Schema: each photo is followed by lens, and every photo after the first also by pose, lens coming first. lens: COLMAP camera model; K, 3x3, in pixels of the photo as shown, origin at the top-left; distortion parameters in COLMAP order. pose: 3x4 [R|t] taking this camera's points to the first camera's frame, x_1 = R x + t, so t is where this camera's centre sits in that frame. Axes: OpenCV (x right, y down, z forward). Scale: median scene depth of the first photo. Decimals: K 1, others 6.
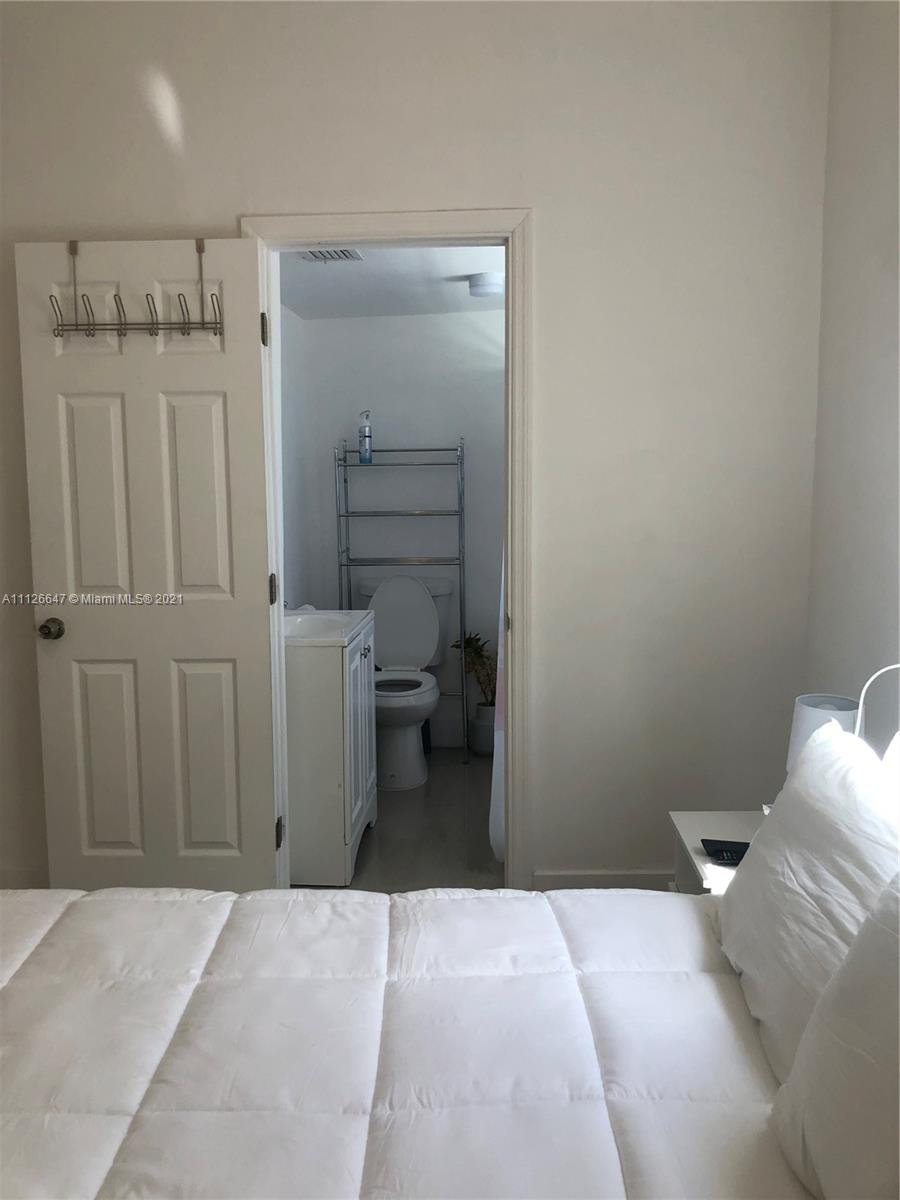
lens RADIAL K [[987.3, 0, 434.0], [0, 987.3, 588.1], [0, 0, 1]] dist [0.038023, -0.064202]
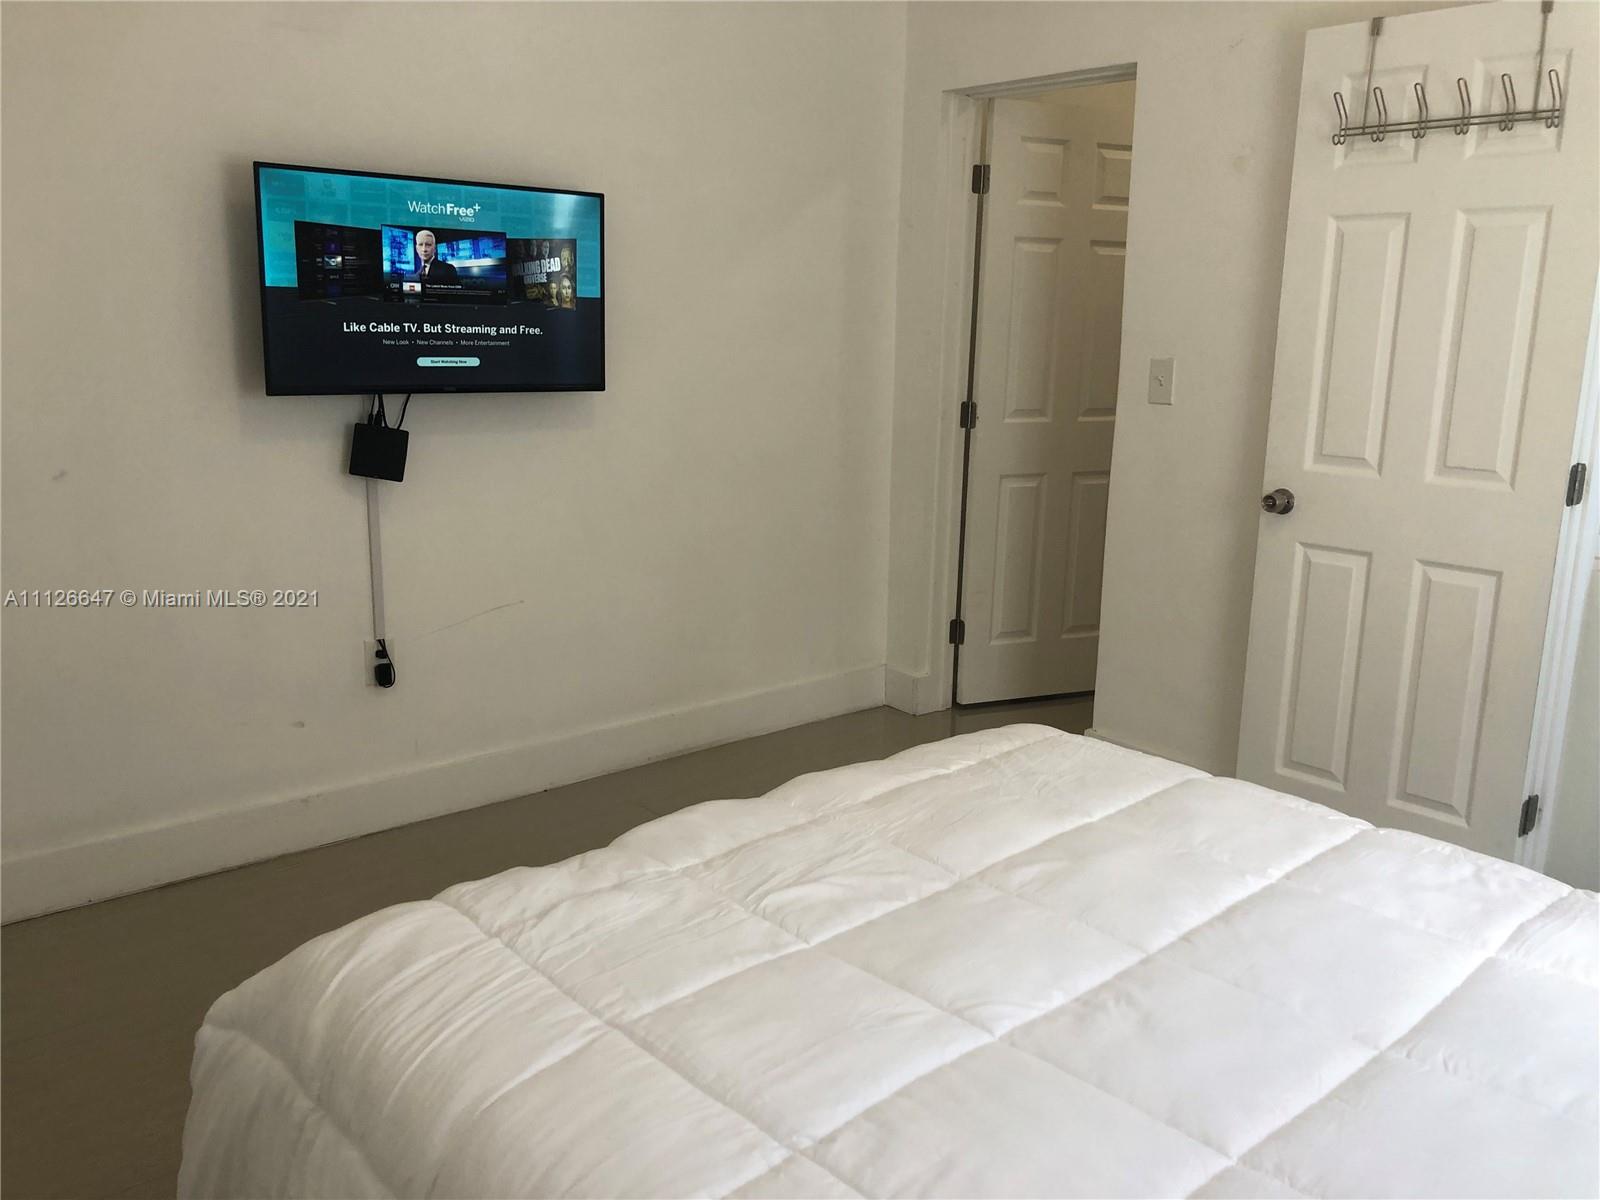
lens RADIAL K [[1316.5, 0, 814.1], [0, 1316.5, 633.2], [0, 0, 1]] dist [0.038023, -0.064202]
pose [[0.689523, 0.192278, -0.698275, 0.158409], [-0.110015, 0.980735, 0.161420, 0.013017], [0.715860, -0.034482, 0.697392, -0.082011]]
